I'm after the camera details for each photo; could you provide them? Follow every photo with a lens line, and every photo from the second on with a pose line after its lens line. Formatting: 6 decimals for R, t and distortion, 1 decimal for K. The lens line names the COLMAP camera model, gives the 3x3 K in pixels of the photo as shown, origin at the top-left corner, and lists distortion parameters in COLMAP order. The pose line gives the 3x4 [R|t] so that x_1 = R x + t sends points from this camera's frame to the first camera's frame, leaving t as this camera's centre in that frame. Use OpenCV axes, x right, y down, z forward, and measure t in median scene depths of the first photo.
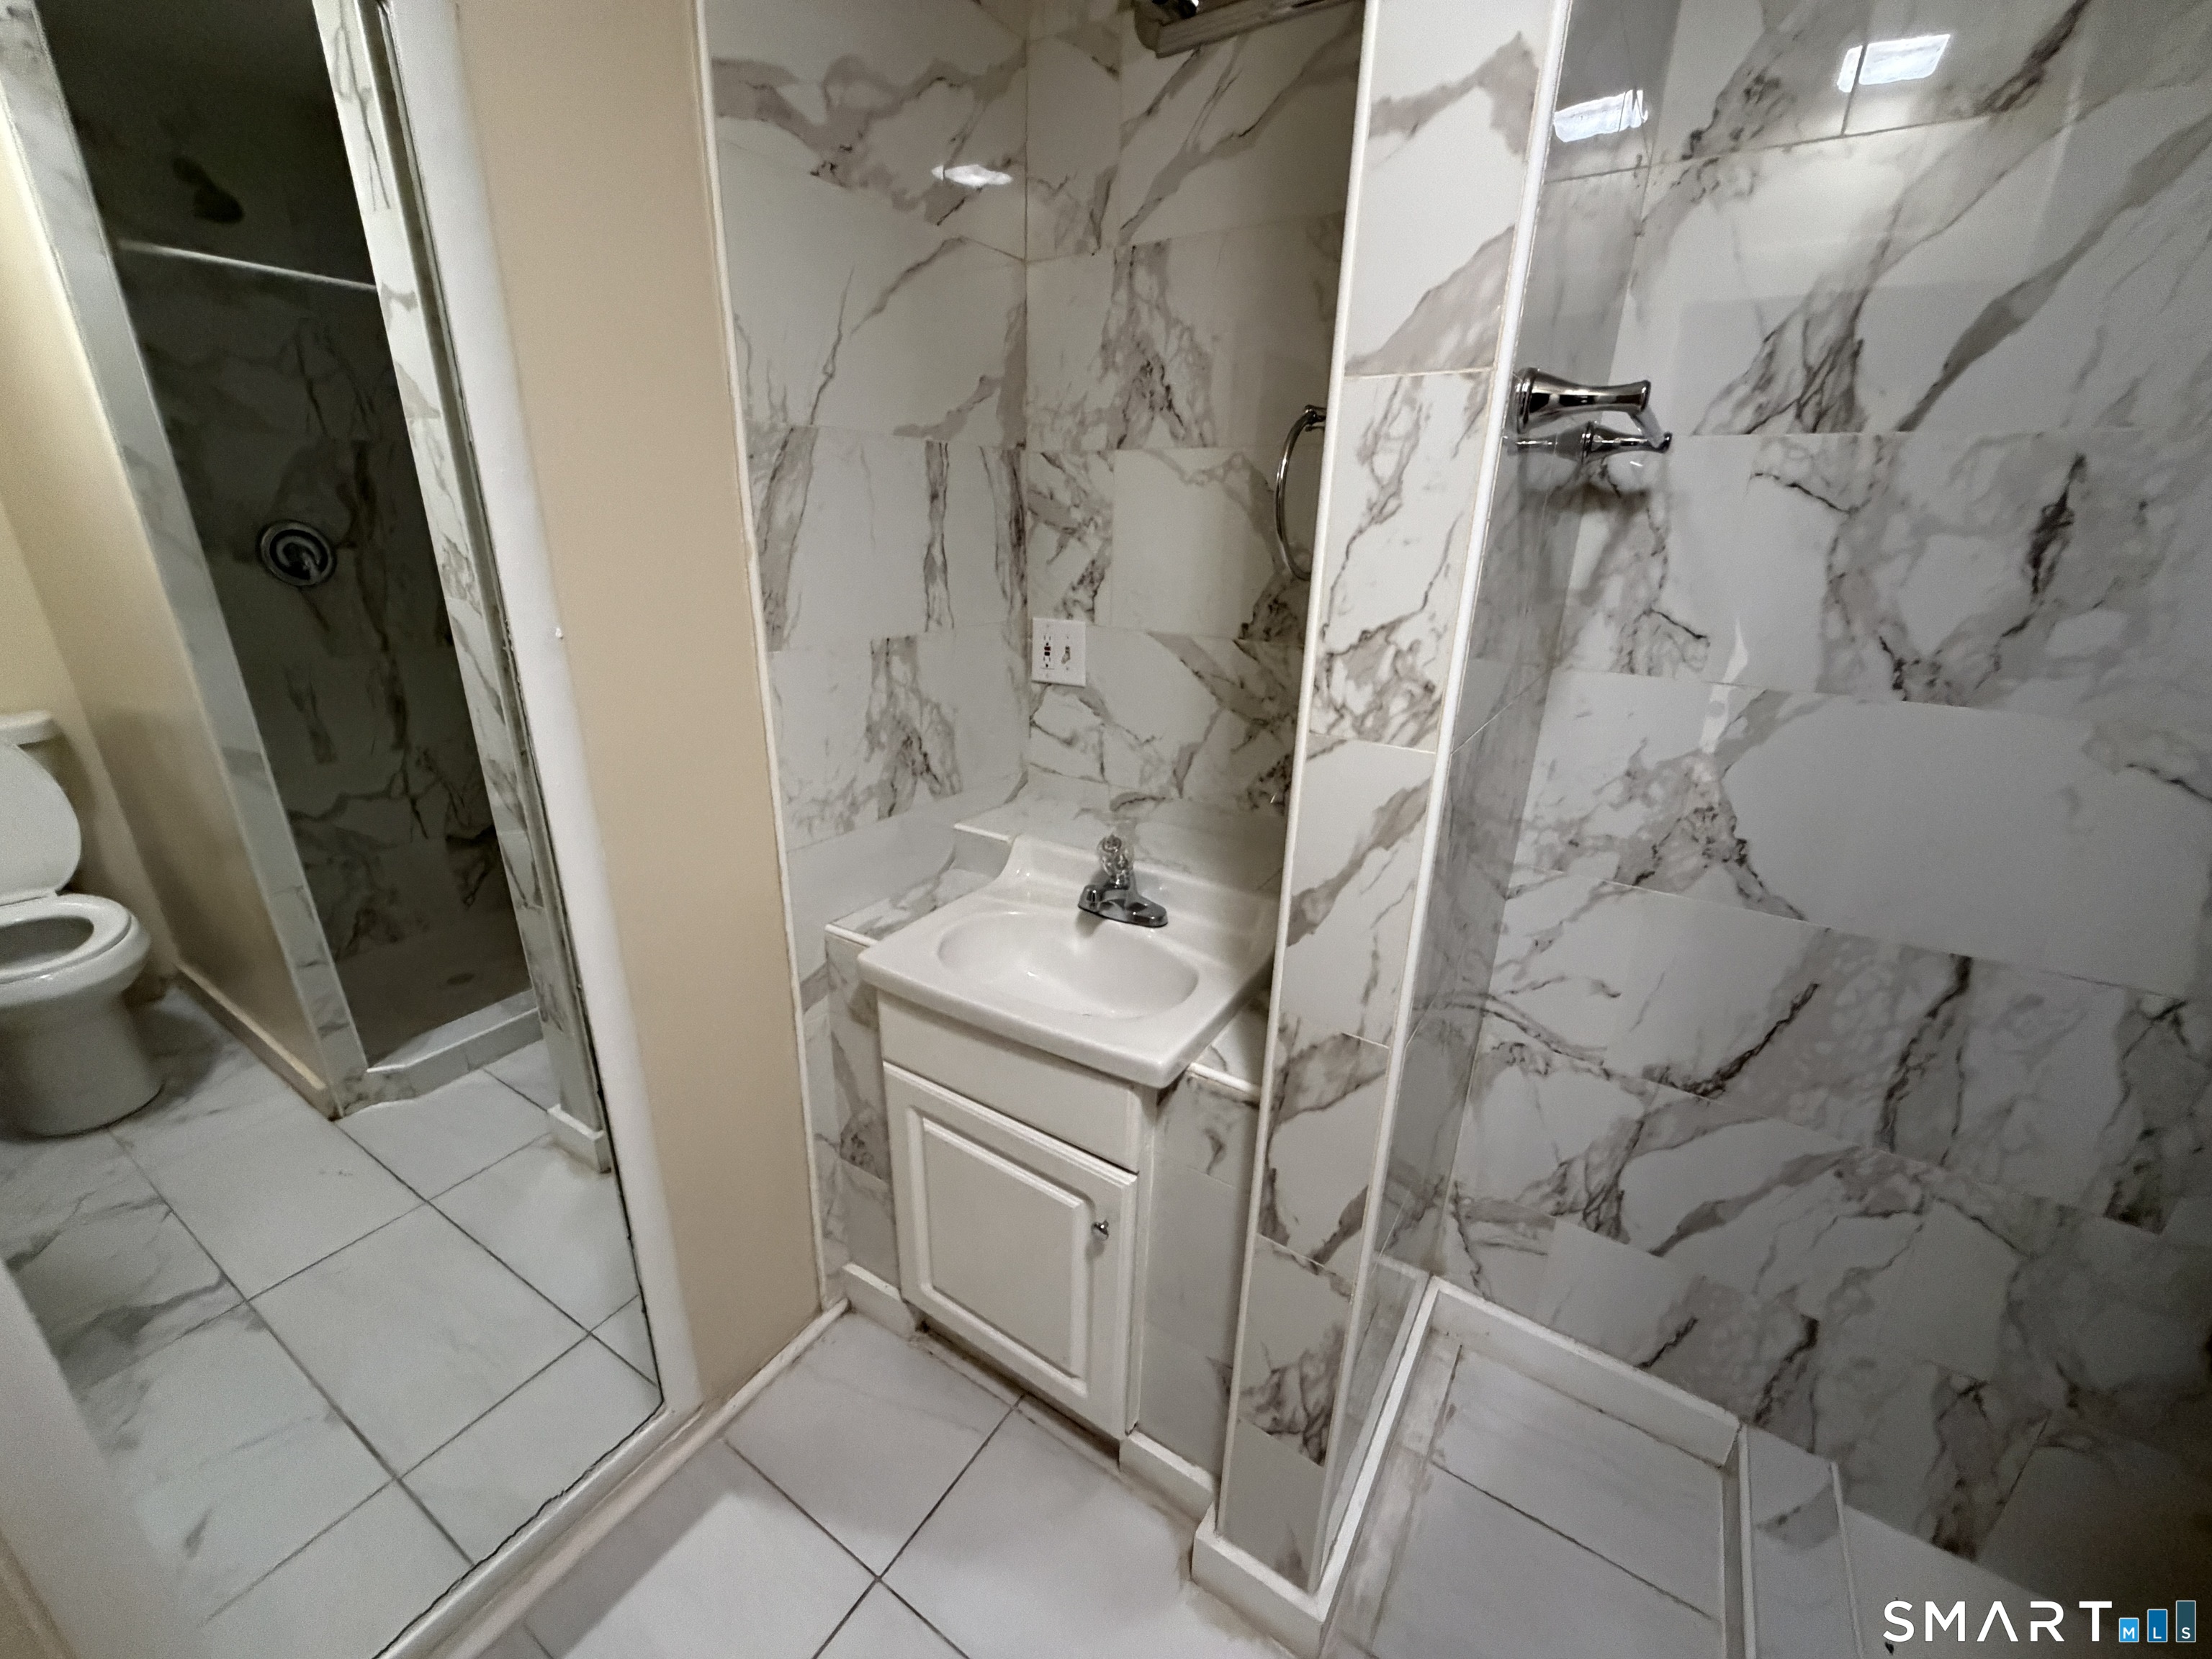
lens RADIAL K [[881.1, 0, 1100.6], [0, 881.1, 828.7], [0, 0, 1]] dist [-0.000137, 0.000380]
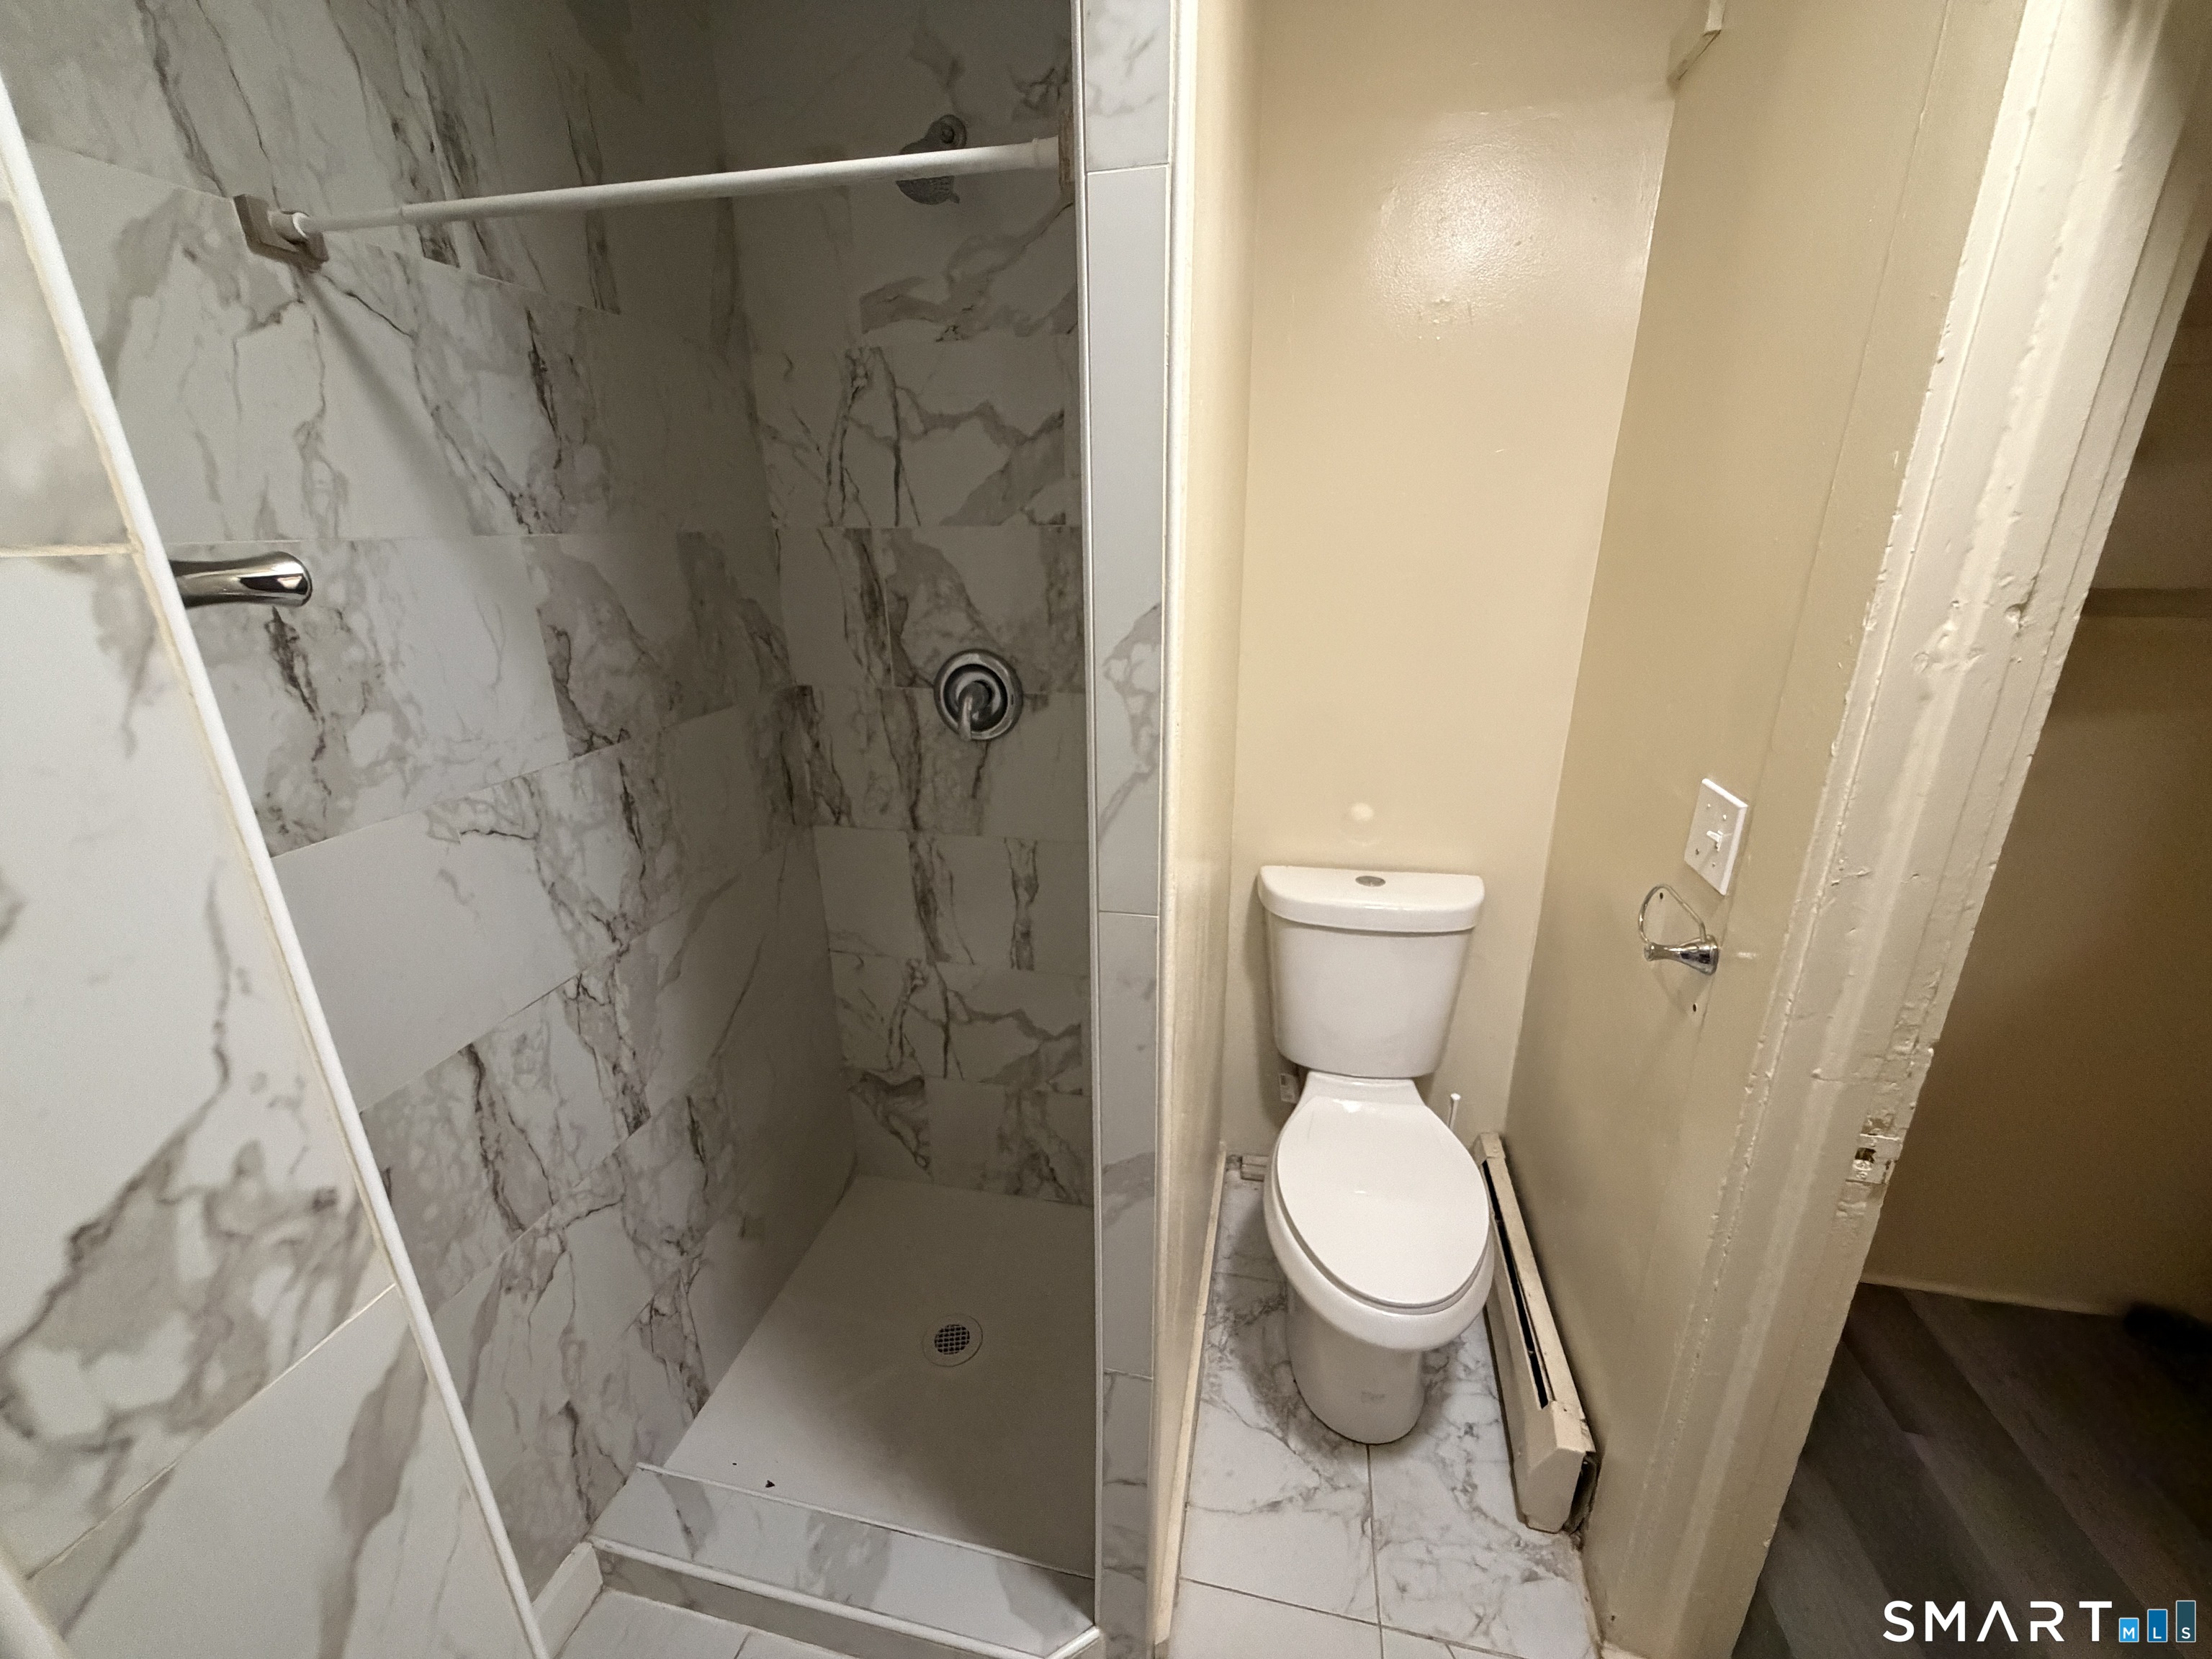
lens RADIAL K [[881.1, 0, 1100.6], [0, 881.1, 828.7], [0, 0, 1]] dist [-0.000137, 0.000380]
pose [[-0.349038, -0.324612, 0.879090, -0.065639], [0.319262, 0.840777, 0.437225, -0.238810], [-0.881047, 0.433268, -0.189827, 0.391798]]
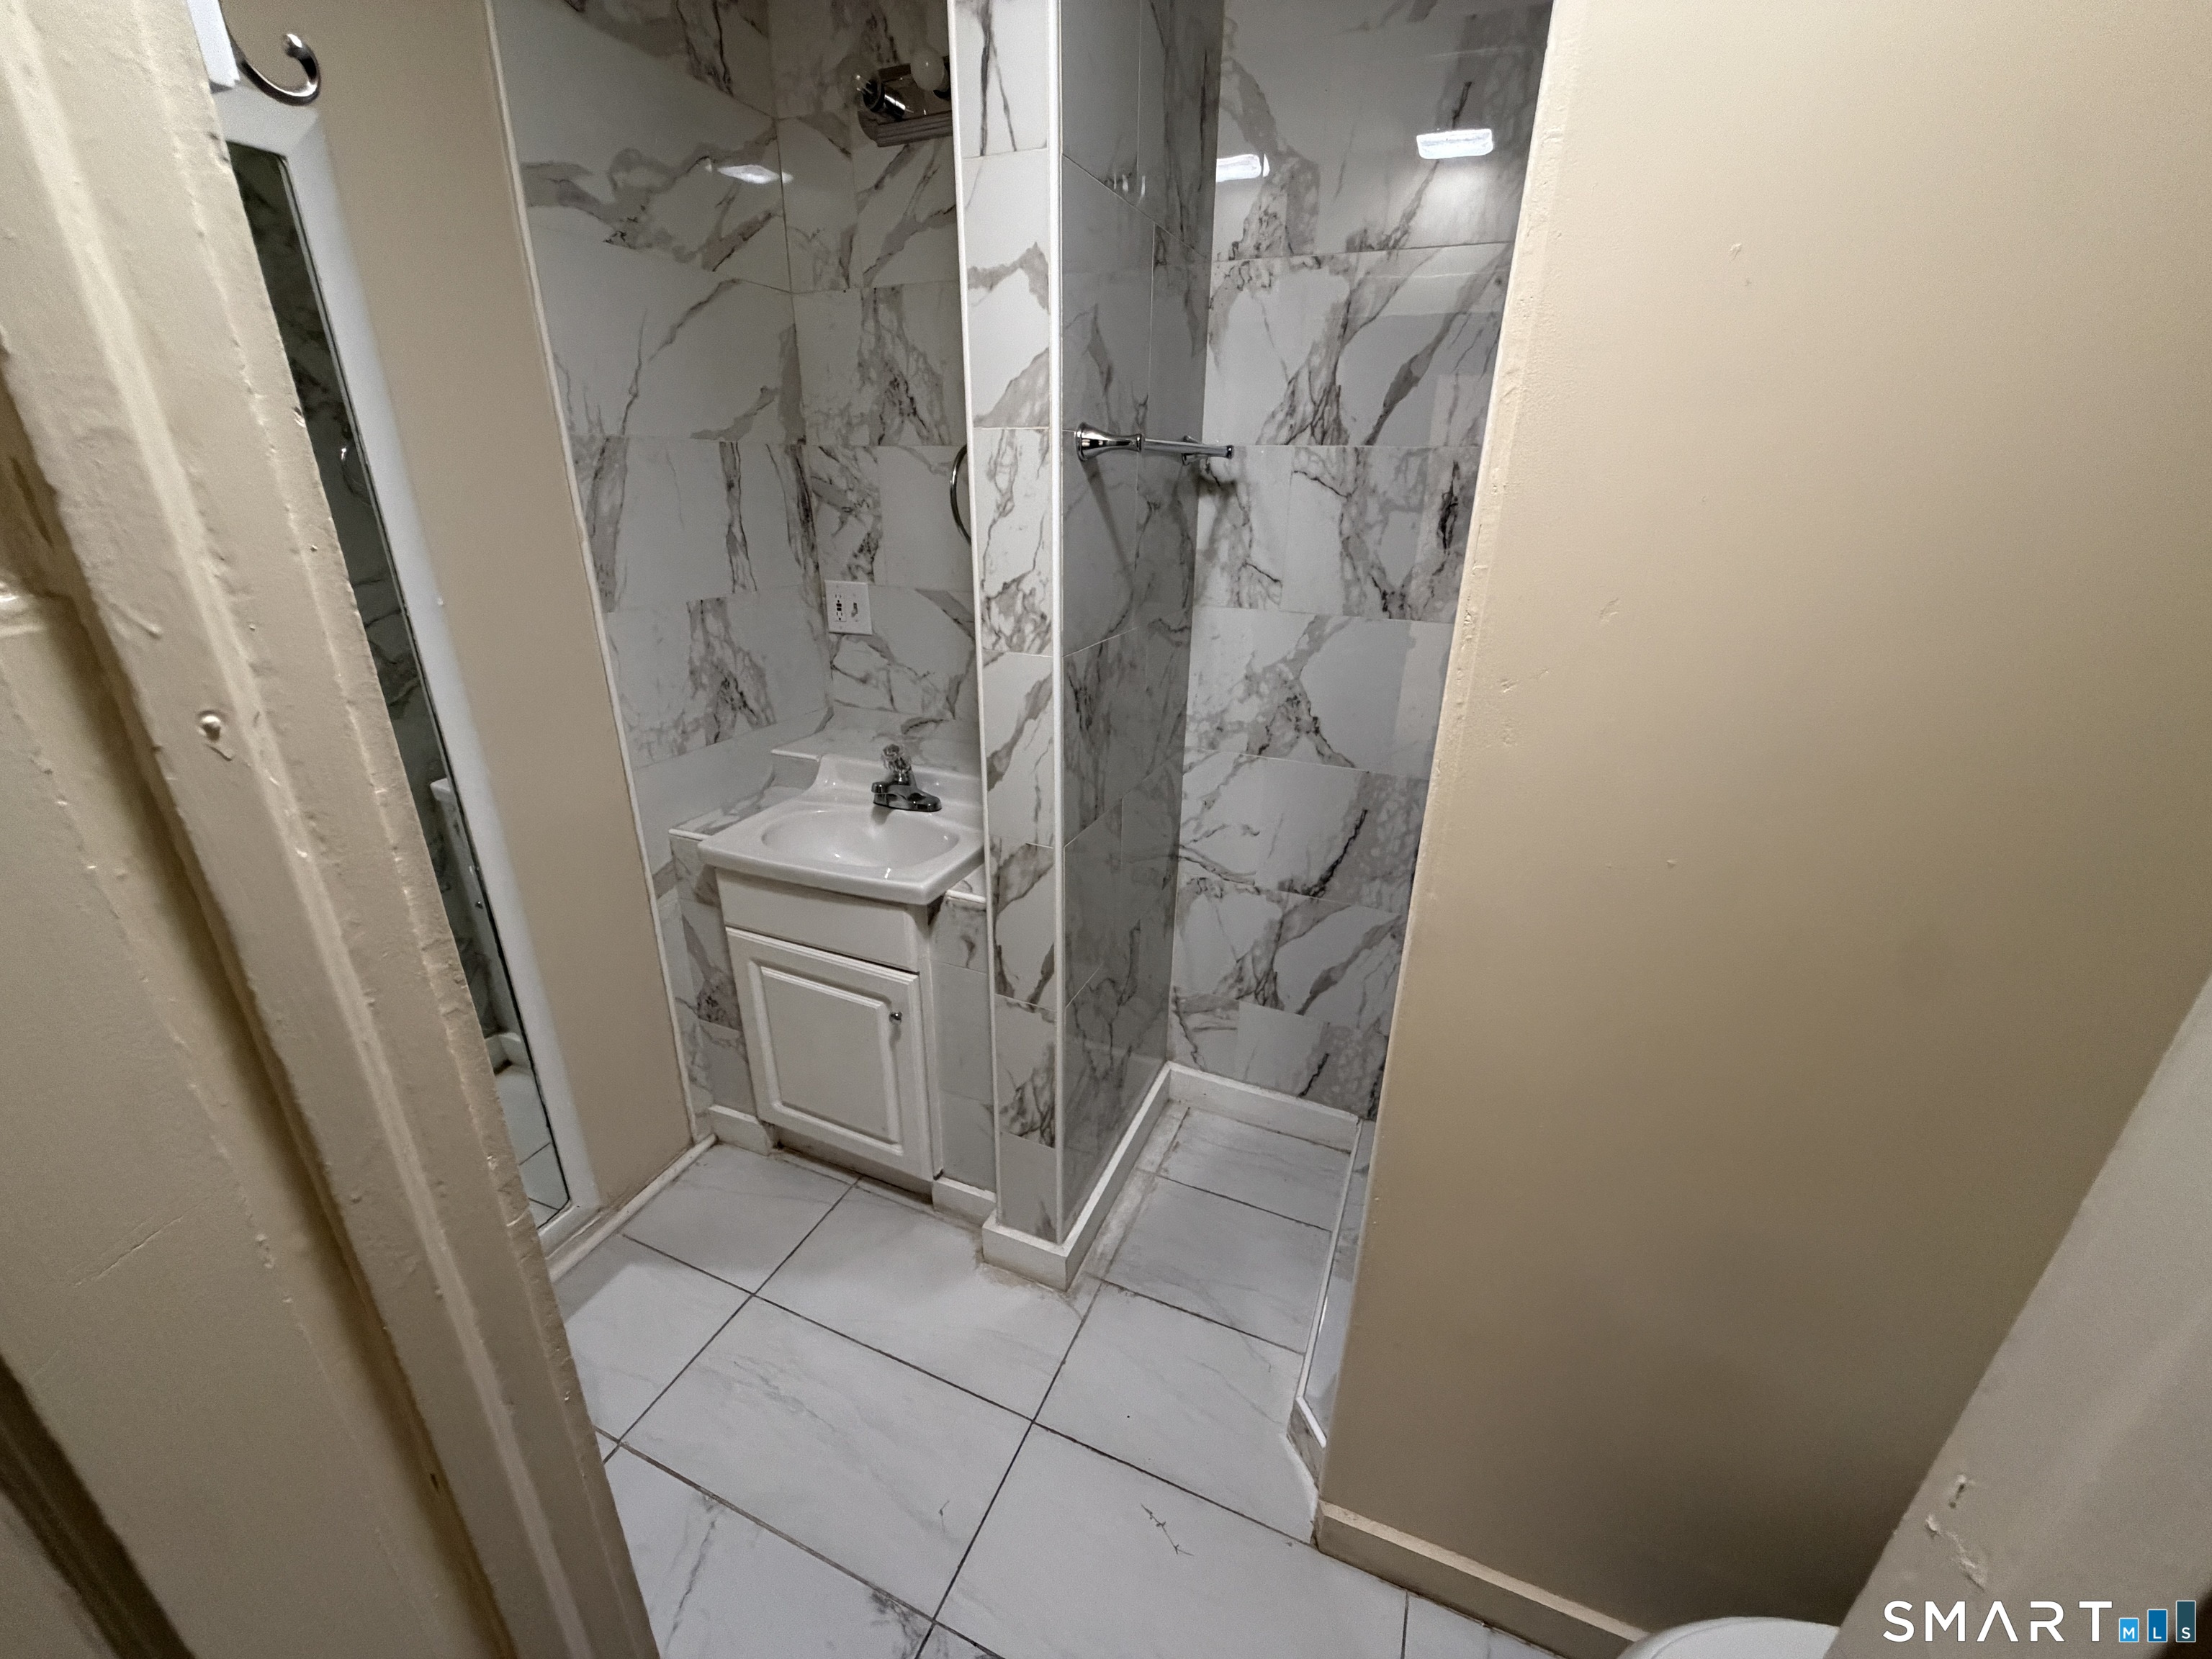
lens RADIAL K [[881.1, 0, 1100.6], [0, 881.1, 828.7], [0, 0, 1]] dist [-0.000137, 0.000380]
pose [[0.984895, -0.072670, 0.157166, 0.114788], [0.065621, 0.996612, 0.049587, 0.098078], [-0.160237, -0.038525, 0.986326, -0.402763]]
